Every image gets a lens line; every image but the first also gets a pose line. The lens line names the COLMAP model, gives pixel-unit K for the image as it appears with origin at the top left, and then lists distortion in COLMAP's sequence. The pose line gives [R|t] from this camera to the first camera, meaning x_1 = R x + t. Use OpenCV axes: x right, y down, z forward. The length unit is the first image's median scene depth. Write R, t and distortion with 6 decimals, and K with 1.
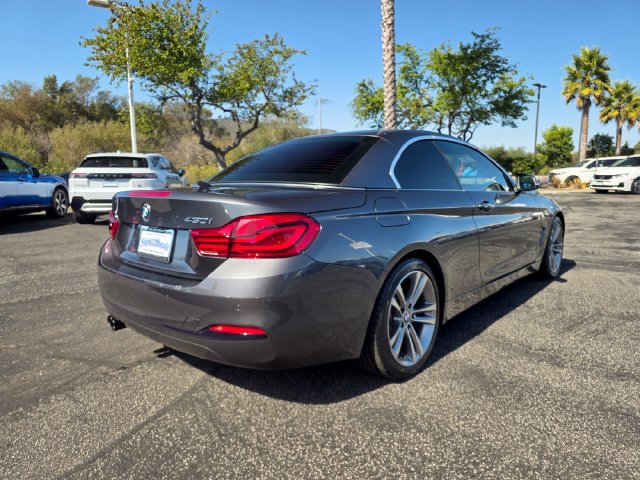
lens RADIAL K [[428.1, 0, 320.6], [0, 428.1, 241.4], [0, 0, 1]] dist [0.045753, -0.038019]
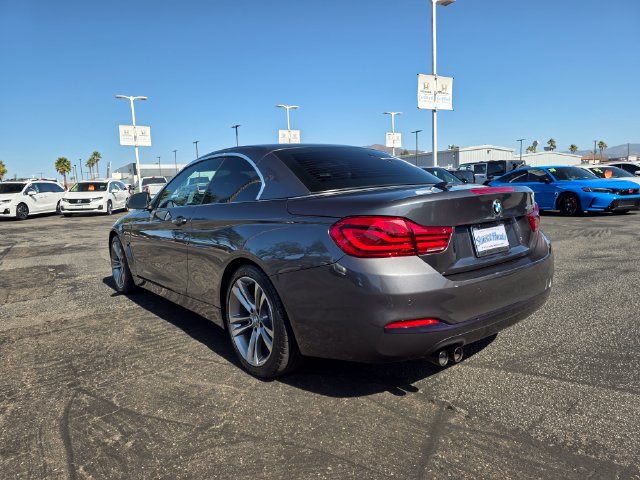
lens RADIAL K [[428.1, 0, 318.7], [0, 428.1, 239.3], [0, 0, 1]] dist [0.045753, -0.038019]
pose [[0.186481, -0.107746, 0.976532, -0.112184], [0.178062, 0.981213, 0.074260, -0.010927], [-0.966188, 0.160036, 0.202163, 0.090288]]
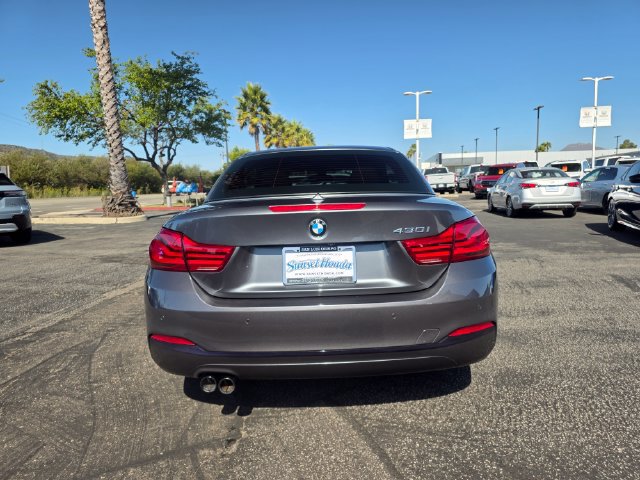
lens RADIAL K [[428.1, 0, 321.3], [0, 428.1, 238.5], [0, 0, 1]] dist [0.045753, -0.038019]
pose [[0.760187, -0.084467, 0.644190, -0.070225], [0.112958, 0.993595, -0.003017, -0.003307], [-0.639809, 0.075060, 0.764860, 0.025715]]
